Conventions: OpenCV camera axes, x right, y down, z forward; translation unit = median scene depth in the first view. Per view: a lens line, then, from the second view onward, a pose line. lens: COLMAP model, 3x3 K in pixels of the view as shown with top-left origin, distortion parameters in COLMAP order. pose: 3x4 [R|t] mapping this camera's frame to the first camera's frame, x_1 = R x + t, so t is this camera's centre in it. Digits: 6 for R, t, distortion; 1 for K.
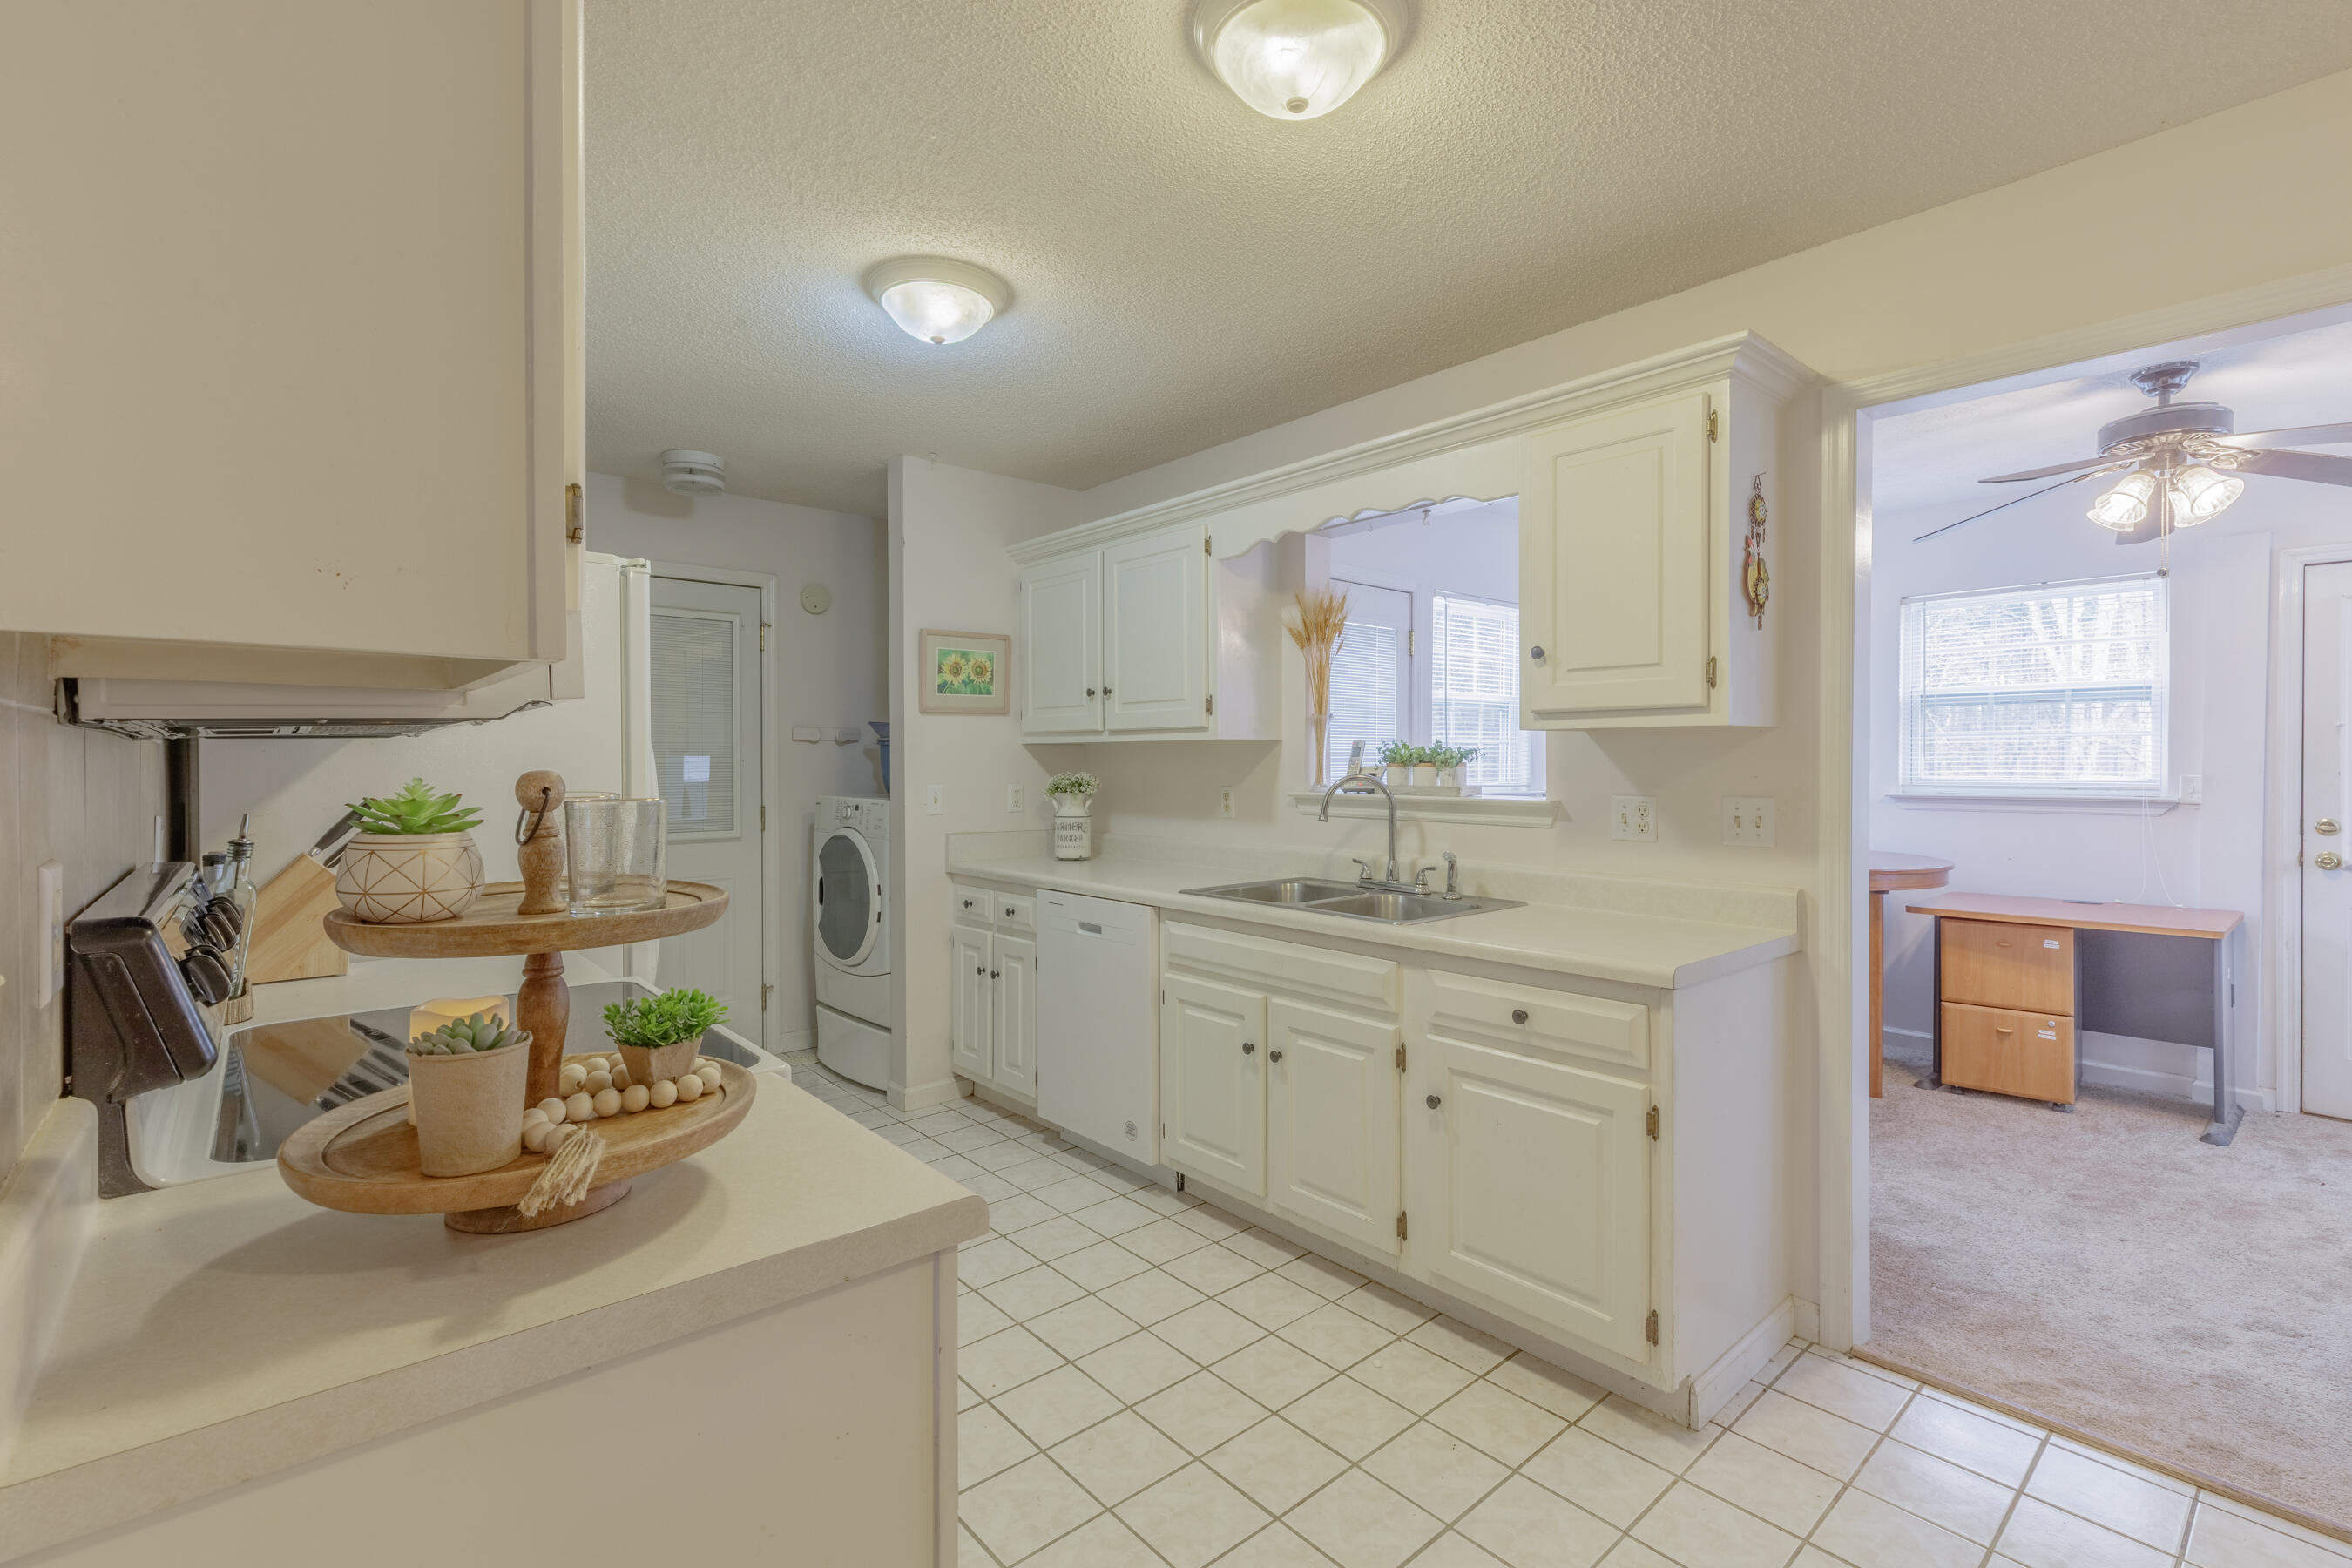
lens RADIAL K [[1044.3, 0, 1181.0], [0, 1044.3, 774.3], [0, 0, 1]] dist [0.001501, -0.000152]
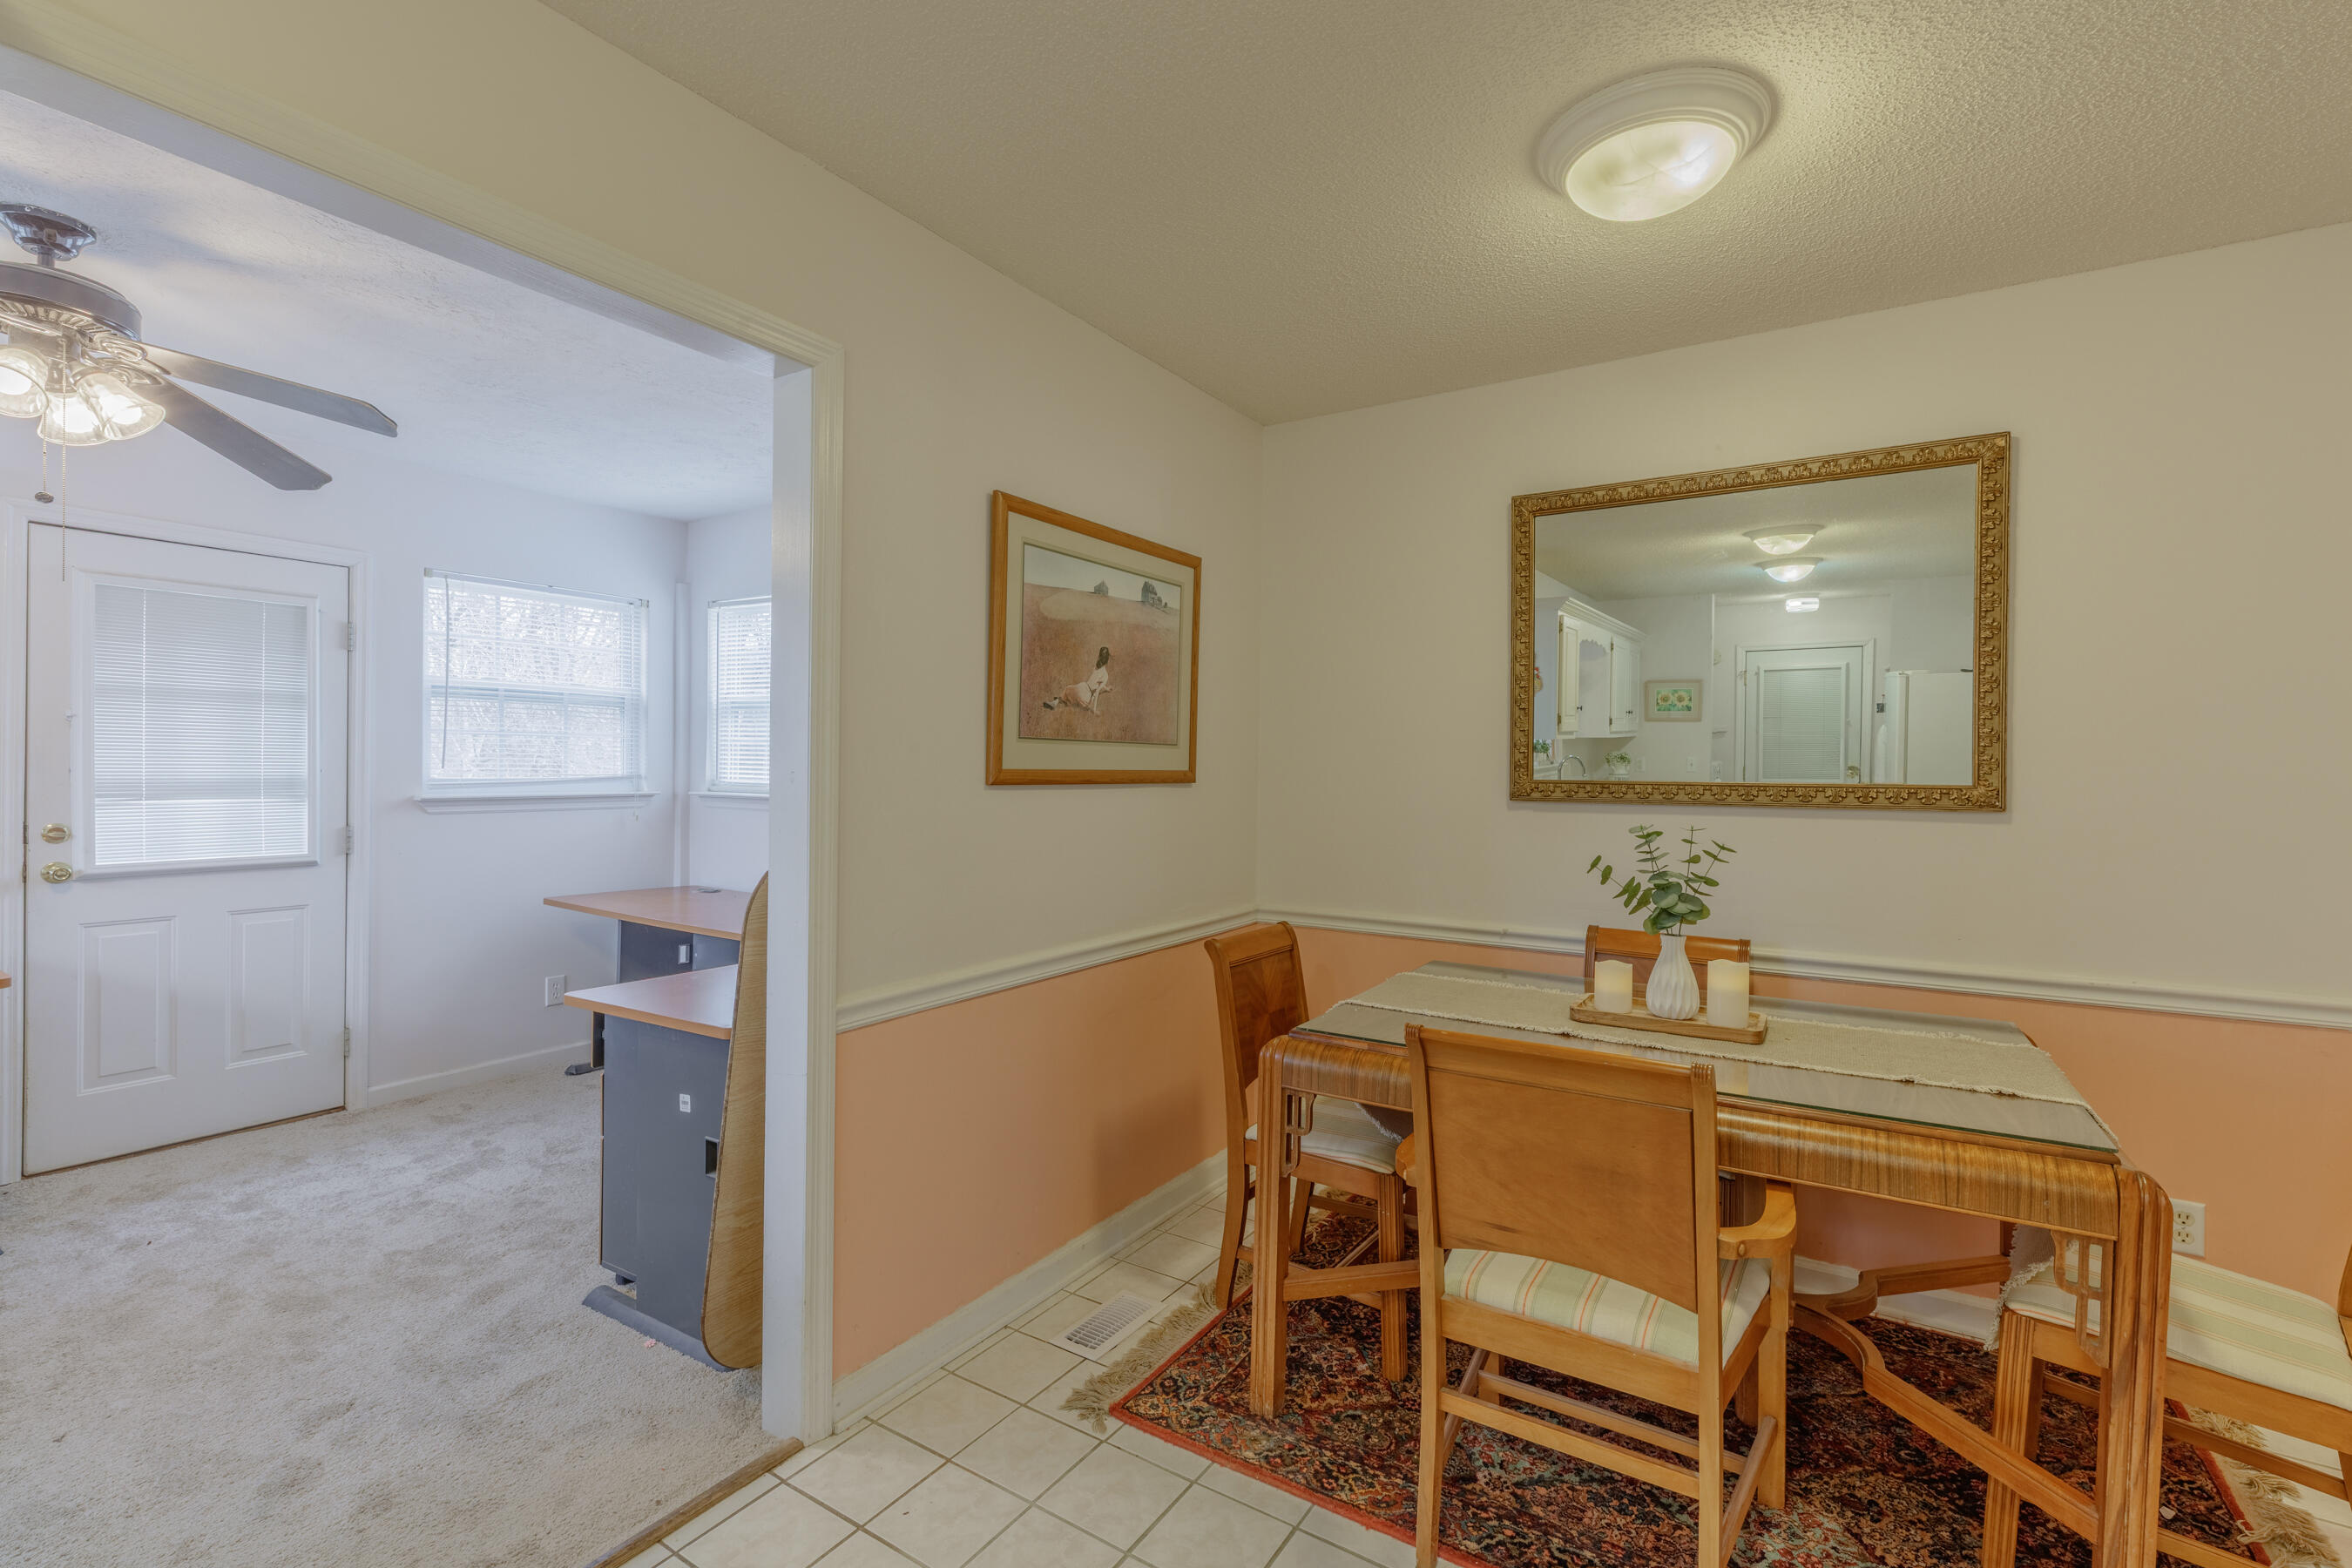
lens RADIAL K [[1055.6, 0, 1180.3], [0, 1055.6, 772.6], [0, 0, 1]] dist [0.003342, 0.000479]
pose [[-0.278028, -0.005417, 0.960558, 0.004502], [-0.002509, 0.999985, 0.004913, -0.005780], [-0.960570, -0.001044, -0.278038, 0.343043]]
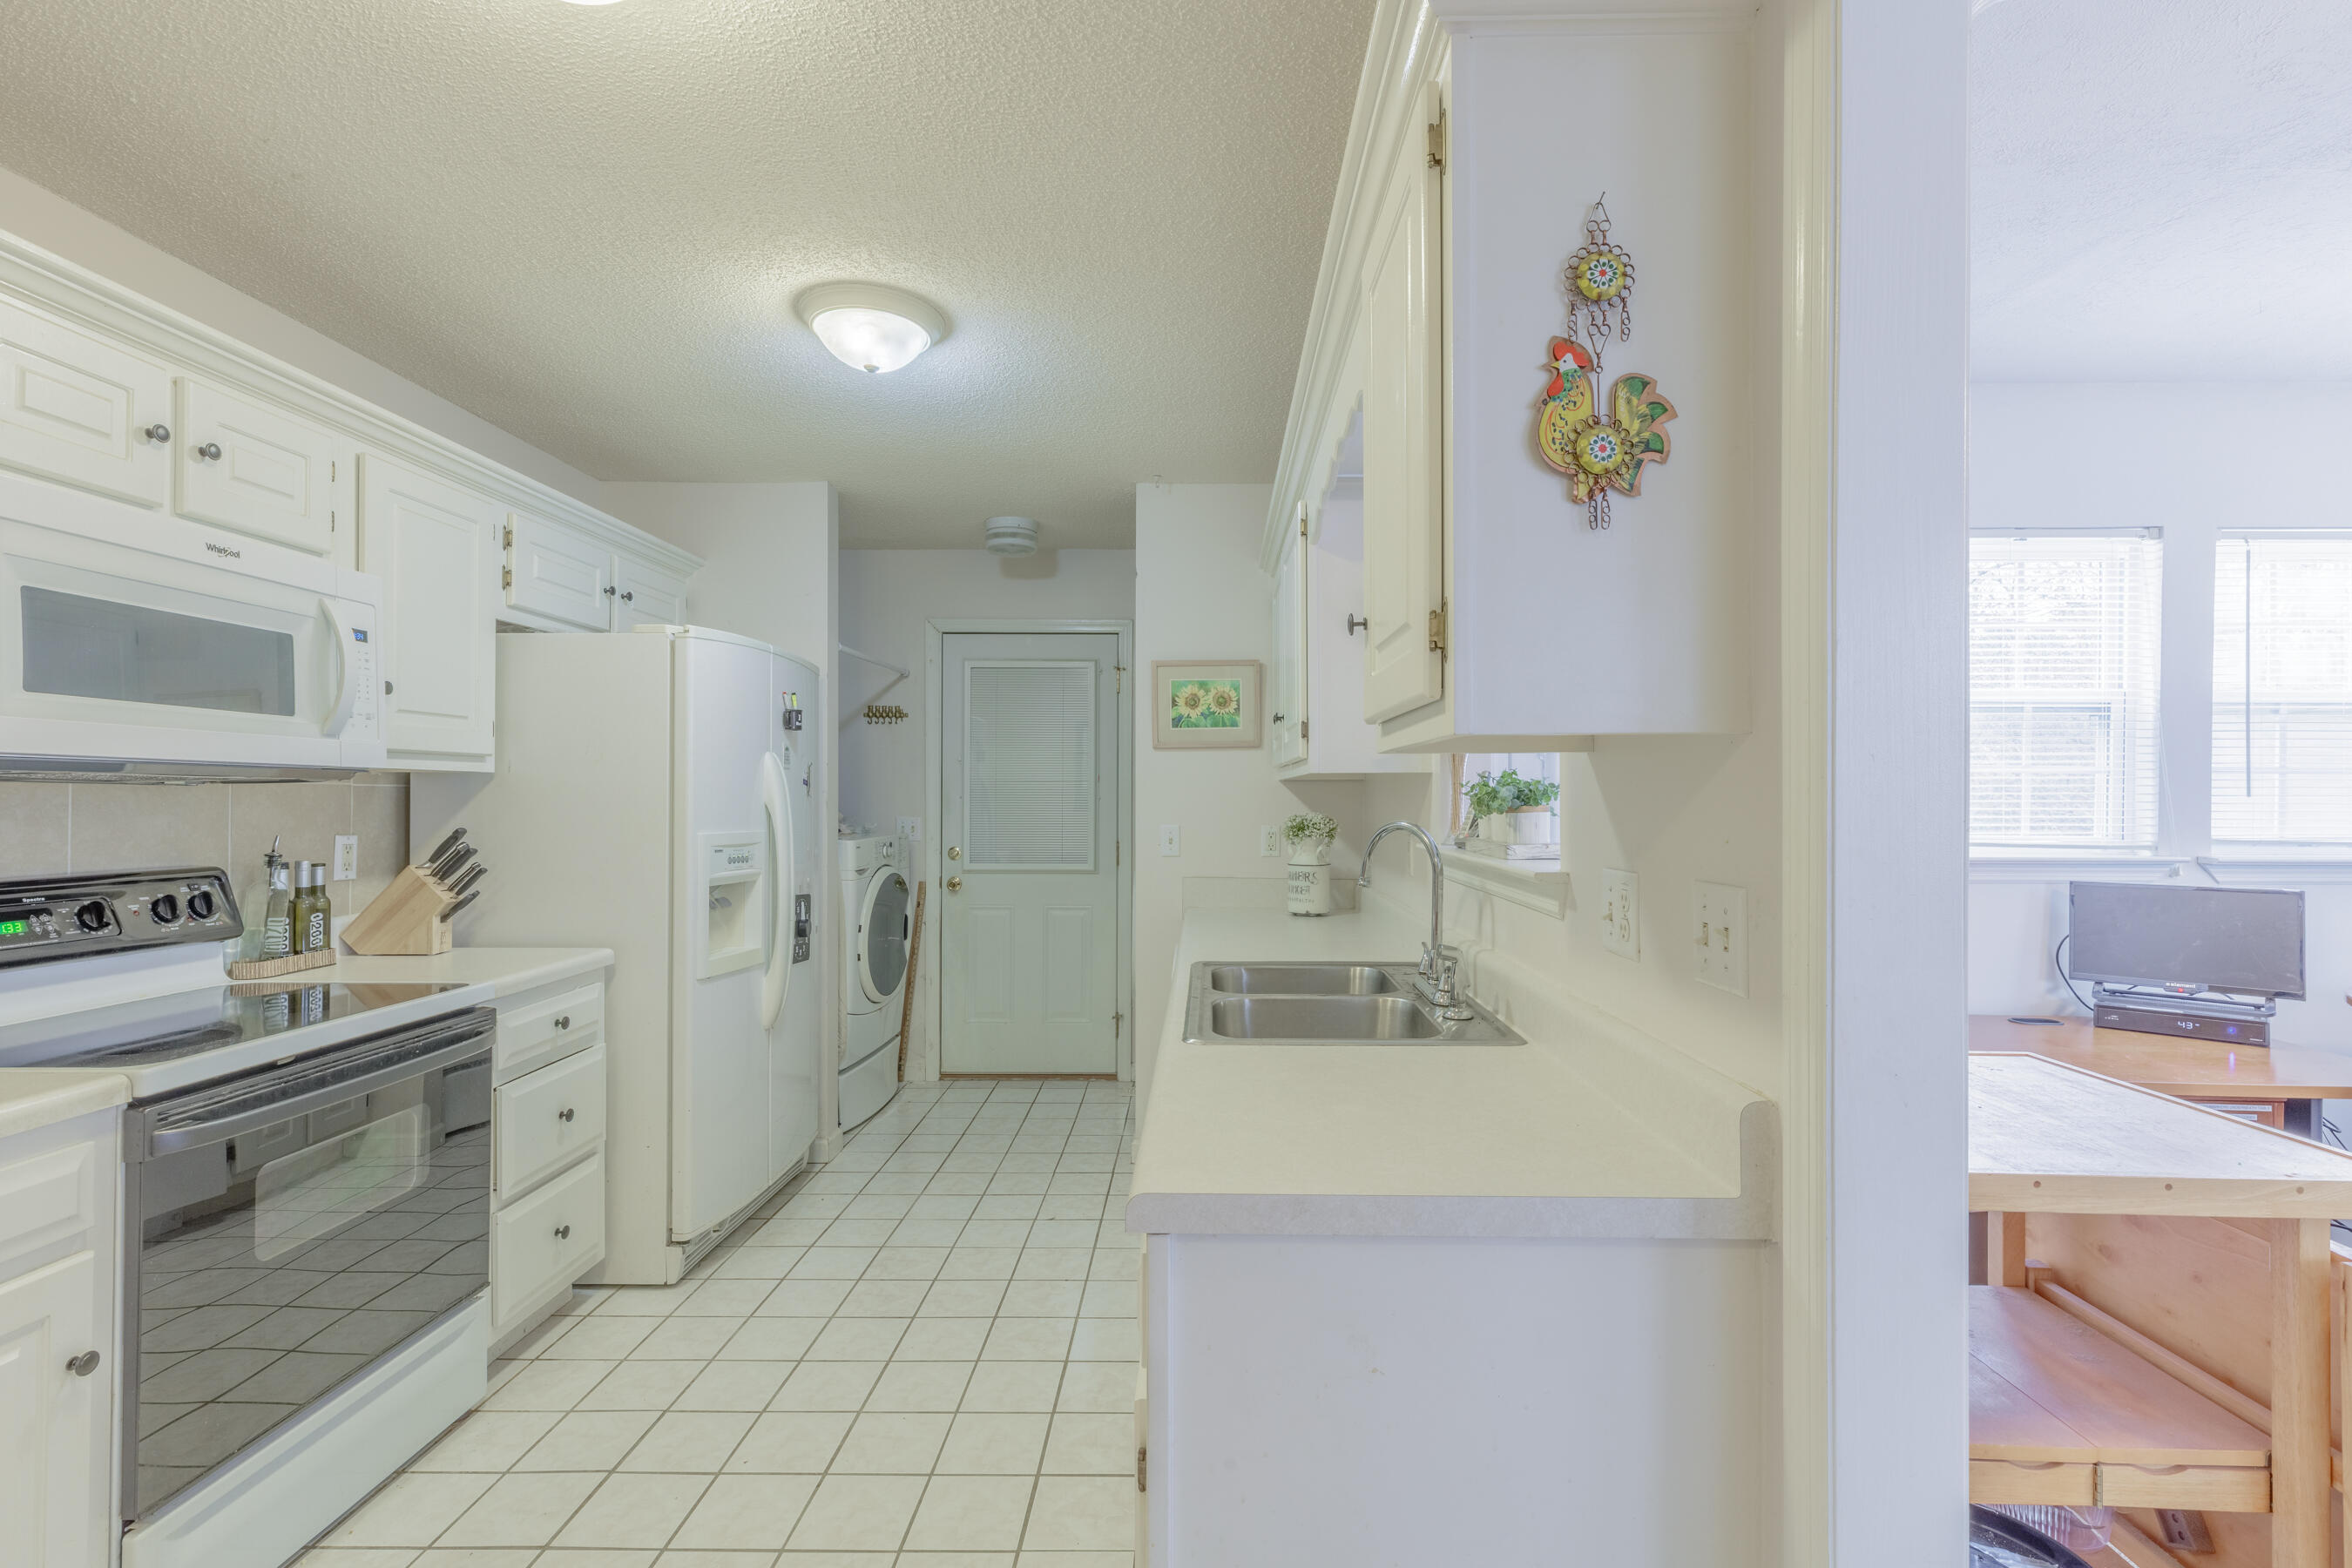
lens RADIAL K [[1056.3, 0, 1190.0], [0, 1056.3, 793.6], [0, 0, 1]] dist [0.001939, 0.000274]
pose [[0.745511, 0.000168, -0.666493, 0.412628], [-0.011089, 0.999865, -0.012151, -0.006501], [0.666401, 0.016449, 0.745412, 0.296605]]
